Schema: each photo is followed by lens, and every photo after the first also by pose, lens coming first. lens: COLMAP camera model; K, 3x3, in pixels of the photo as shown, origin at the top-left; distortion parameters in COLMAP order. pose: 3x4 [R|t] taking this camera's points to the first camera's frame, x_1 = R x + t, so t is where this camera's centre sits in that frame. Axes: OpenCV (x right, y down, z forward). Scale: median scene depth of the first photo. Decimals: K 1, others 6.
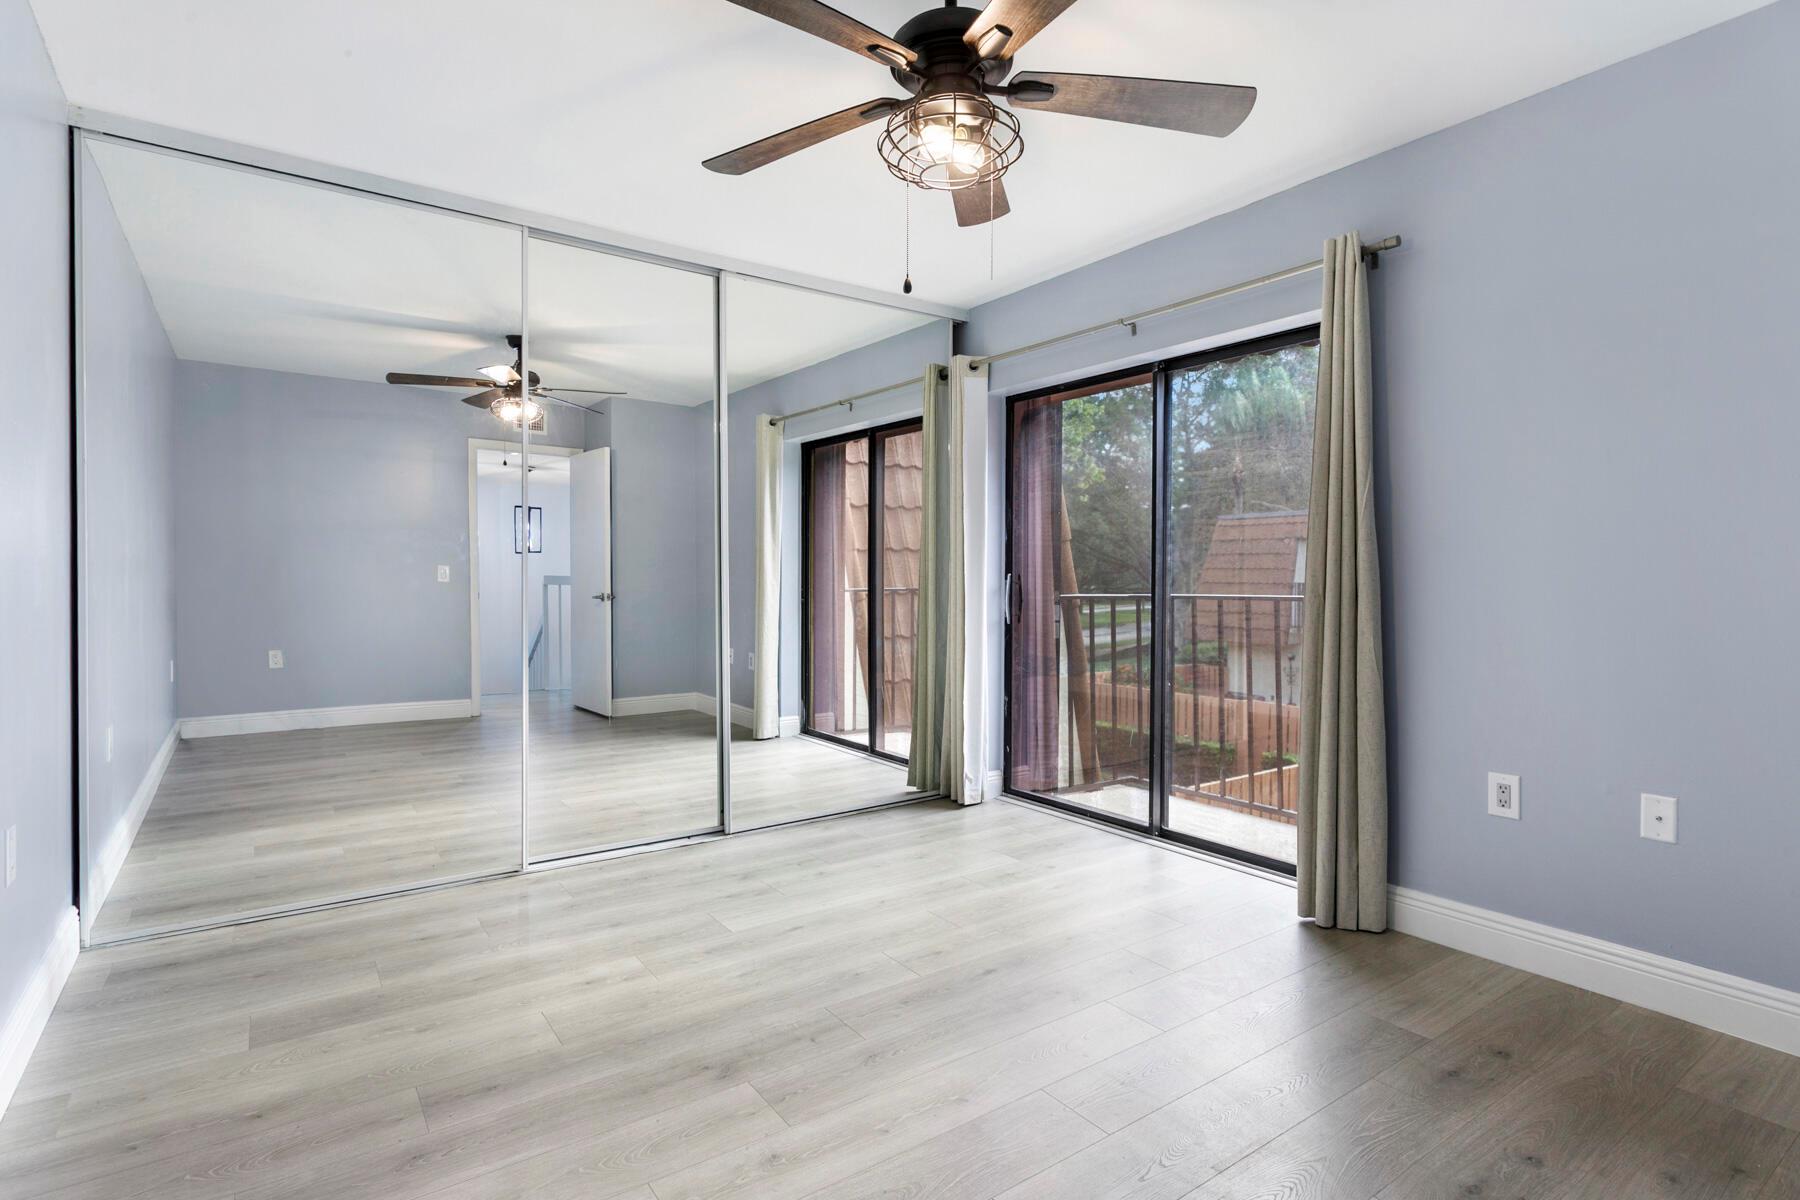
lens RADIAL K [[914.4, 0, 889.4], [0, 914.4, 598.0], [0, 0, 1]] dist [-0.004737, -0.000798]
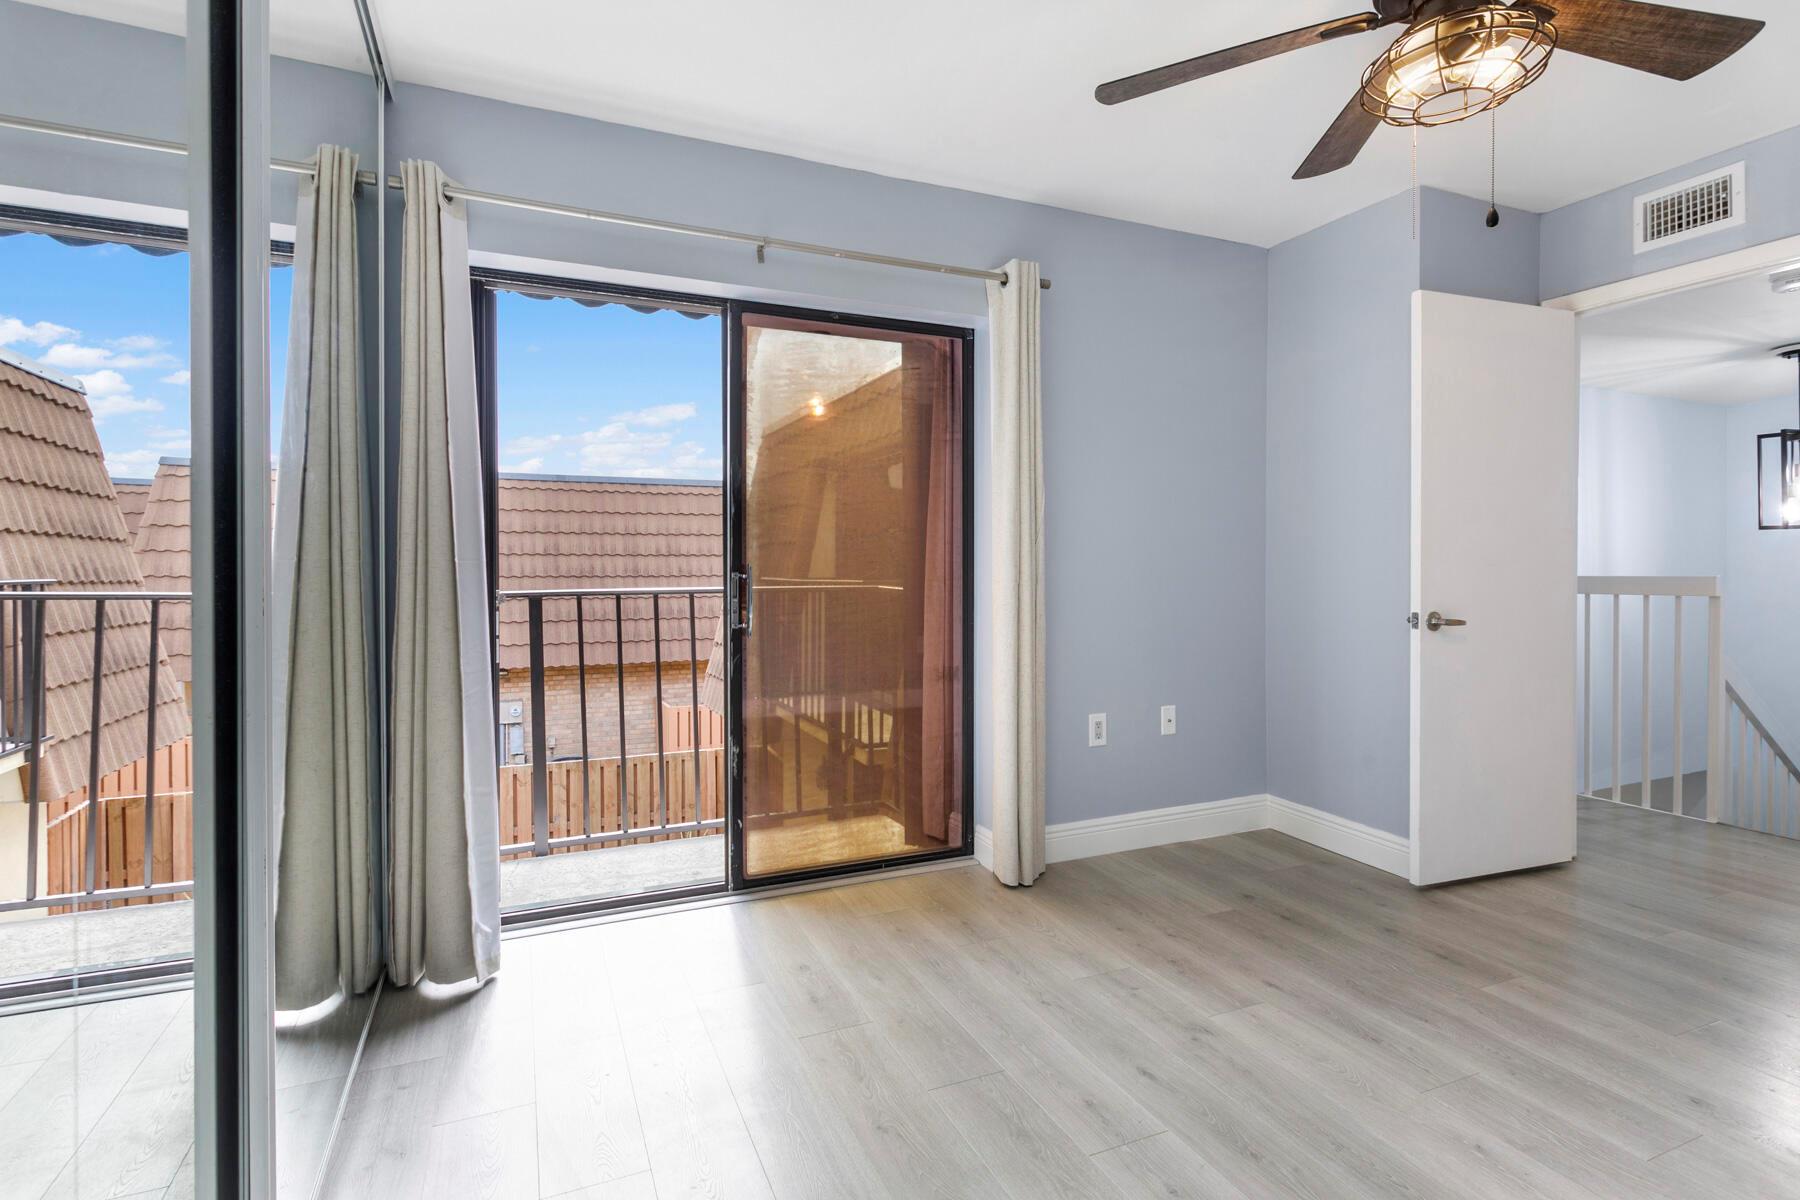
lens RADIAL K [[889.9, 0, 907.2], [0, 889.9, 578.0], [0, 0, 1]] dist [-0.002377, -0.000032]
pose [[0.187702, -0.023068, 0.981955, -0.499317], [0.025589, 0.999500, 0.018589, -0.029438], [-0.981893, 0.021638, 0.188198, 0.774584]]
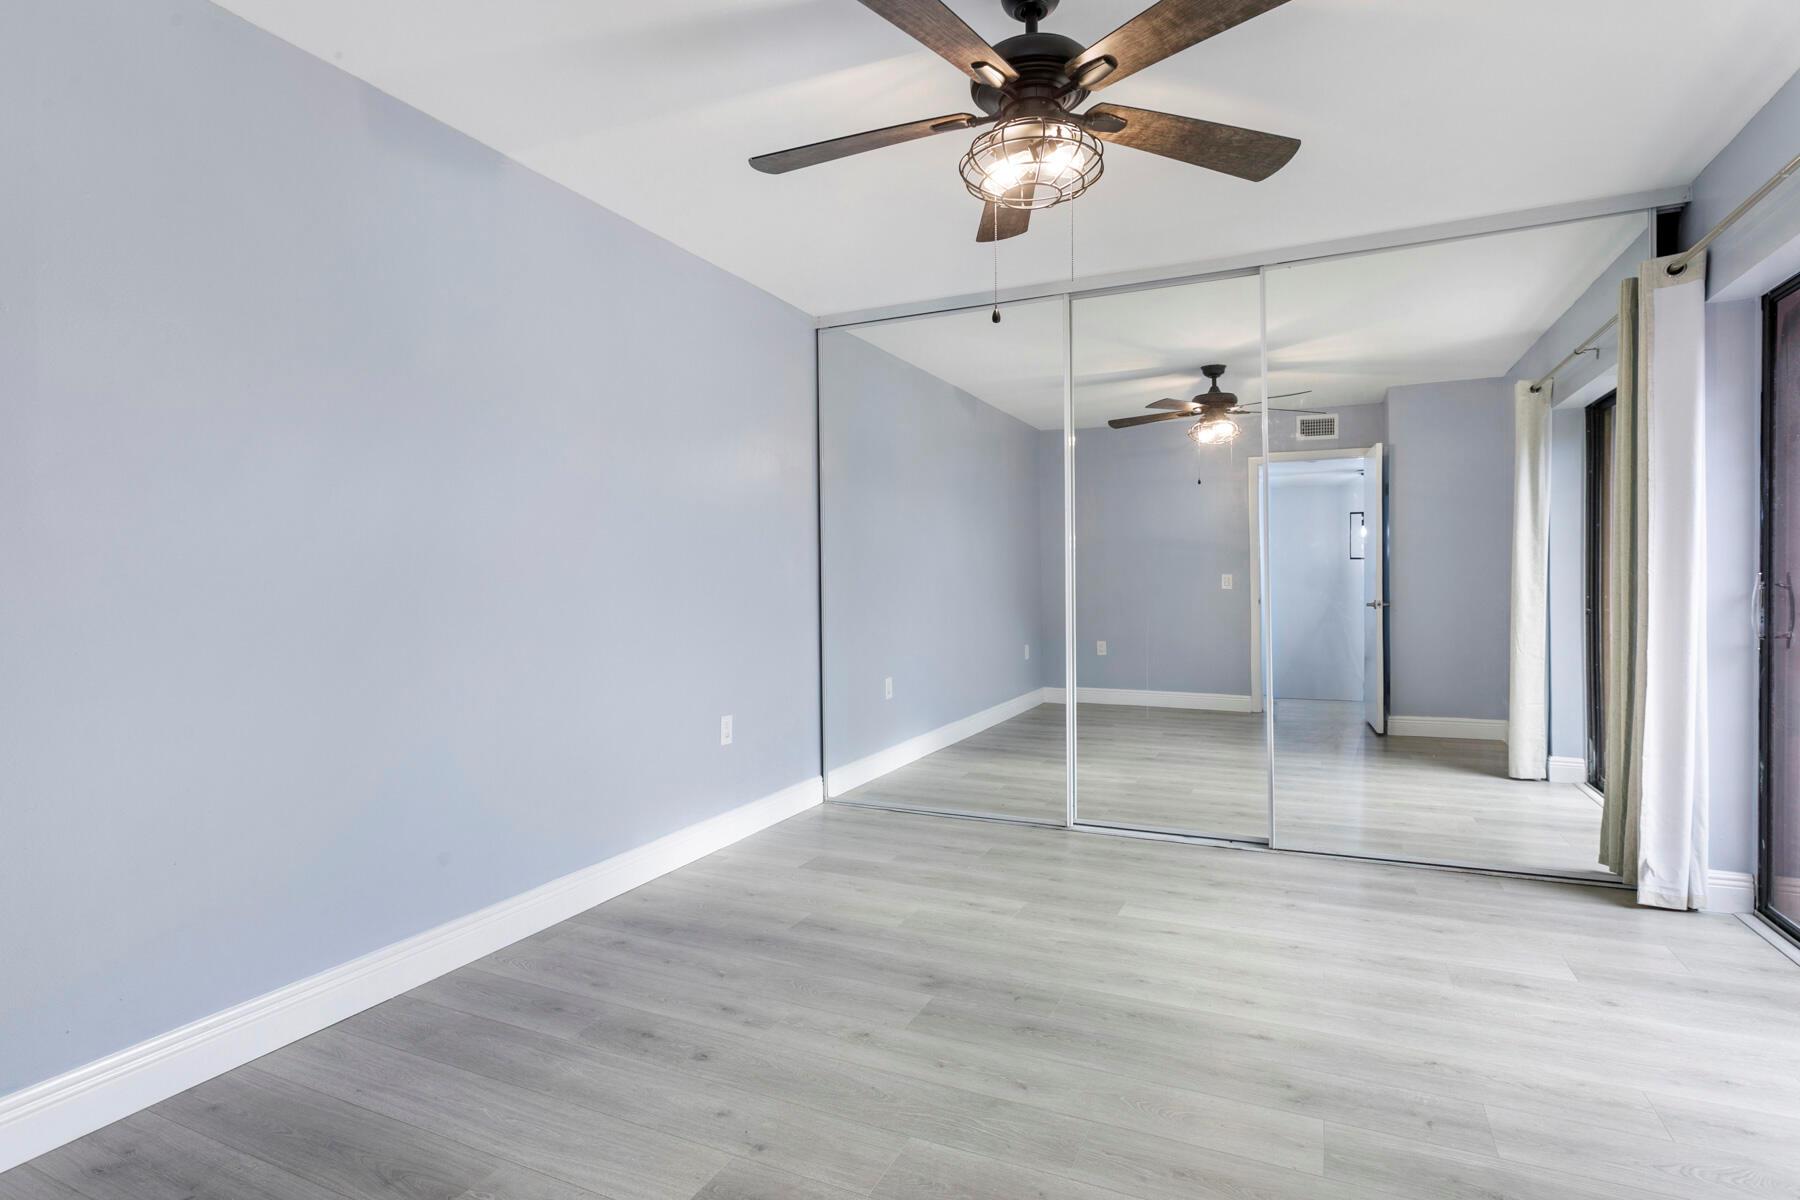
lens RADIAL K [[894.1, 0, 887.9], [0, 894.1, 608.9], [0, 0, 1]] dist [-0.003865, 0.000818]
pose [[0.489684, 0.015469, -0.871763, 0.492656], [-0.009251, 0.999879, 0.012546, -0.003257], [0.871851, 0.001921, 0.489767, 0.204338]]
